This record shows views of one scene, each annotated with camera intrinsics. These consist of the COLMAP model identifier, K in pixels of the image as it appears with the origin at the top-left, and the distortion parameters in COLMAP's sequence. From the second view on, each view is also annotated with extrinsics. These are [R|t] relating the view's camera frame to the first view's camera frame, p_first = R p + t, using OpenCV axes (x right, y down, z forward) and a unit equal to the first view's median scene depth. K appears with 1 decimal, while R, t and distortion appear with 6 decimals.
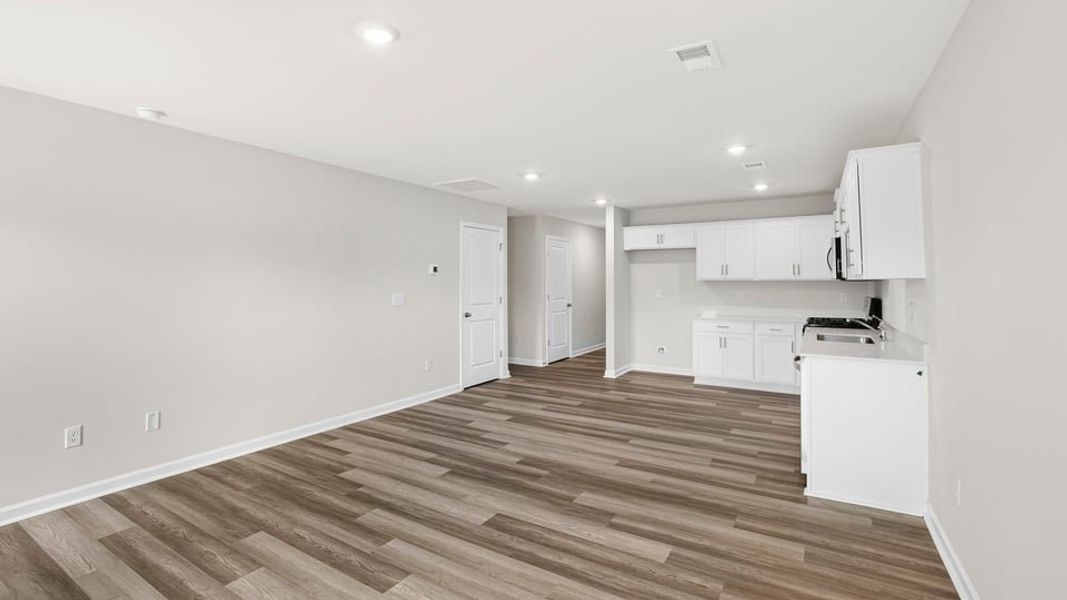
lens RADIAL K [[473.3, 0, 532.3], [0, 473.3, 280.9], [0, 0, 1]] dist [-0.017639, 0.000810]
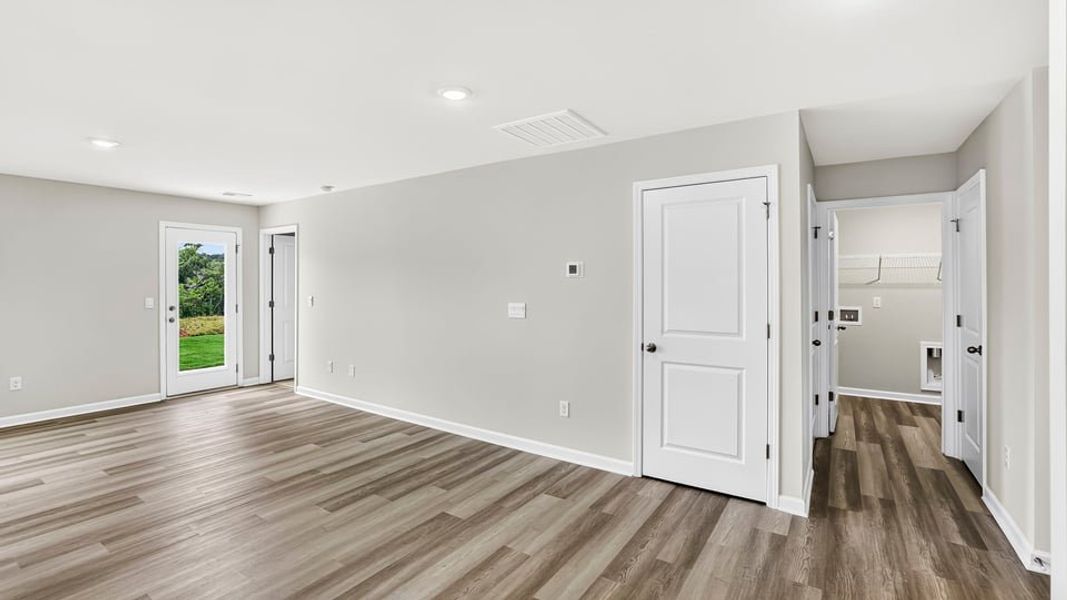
lens RADIAL K [[473.3, 0, 532.3], [0, 473.3, 280.9], [0, 0, 1]] dist [-0.017639, 0.000810]
pose [[-0.034829, -0.013295, -0.999305, 0.627208], [-0.006731, 0.999892, -0.013068, 0.001512], [0.999371, 0.006271, -0.034914, 1.274913]]
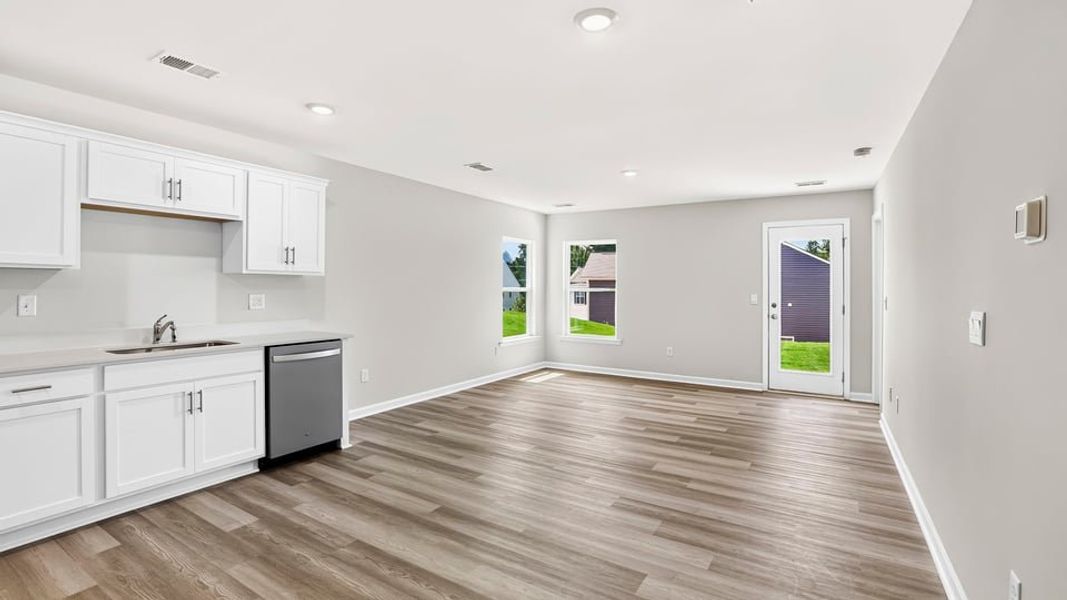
lens RADIAL K [[501.9, 0, 531.3], [0, 501.9, 284.0], [0, 0, 1]] dist [-0.001464, -0.000234]
pose [[-0.999833, -0.012115, 0.013674, 0.060827], [-0.012058, 0.999918, 0.004270, 0.008170], [-0.013725, 0.004105, -0.999897, 1.682485]]
